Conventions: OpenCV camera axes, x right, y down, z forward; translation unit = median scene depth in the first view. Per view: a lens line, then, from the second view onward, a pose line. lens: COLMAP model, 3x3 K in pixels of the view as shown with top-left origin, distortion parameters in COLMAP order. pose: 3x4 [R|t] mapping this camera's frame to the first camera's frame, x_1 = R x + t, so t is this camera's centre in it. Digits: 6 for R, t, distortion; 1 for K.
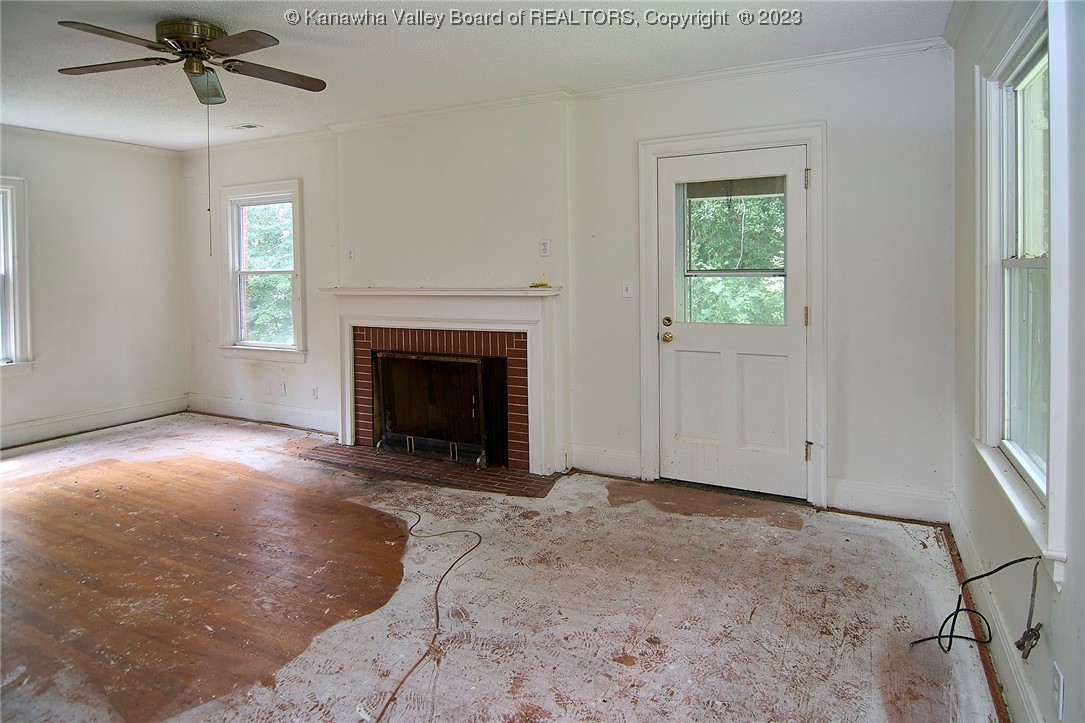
lens RADIAL K [[600.3, 0, 542.5], [0, 600.3, 361.5], [0, 0, 1]] dist [-0.017902, 0.000272]
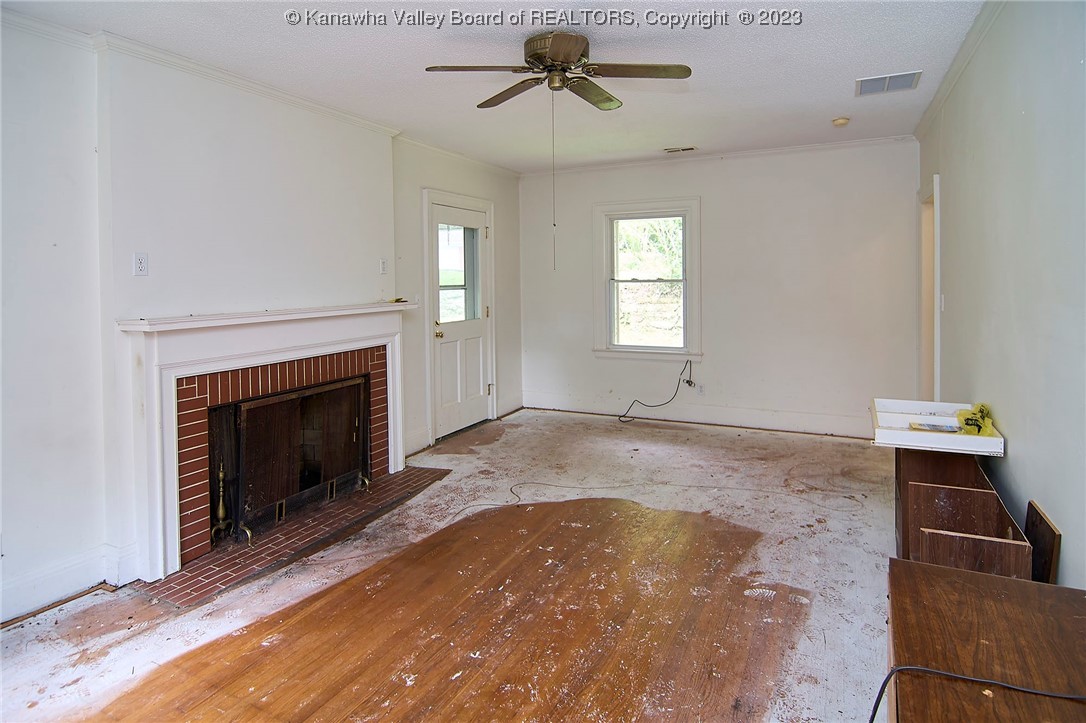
lens RADIAL K [[600.9, 0, 543.0], [0, 600.9, 361.5], [0, 0, 1]] dist [-0.017902, 0.000272]
pose [[-0.008303, -0.127609, 0.991790, -1.109976], [0.165685, 0.977939, 0.127214, -0.109403], [-0.986144, 0.165381, 0.013023, 0.704798]]
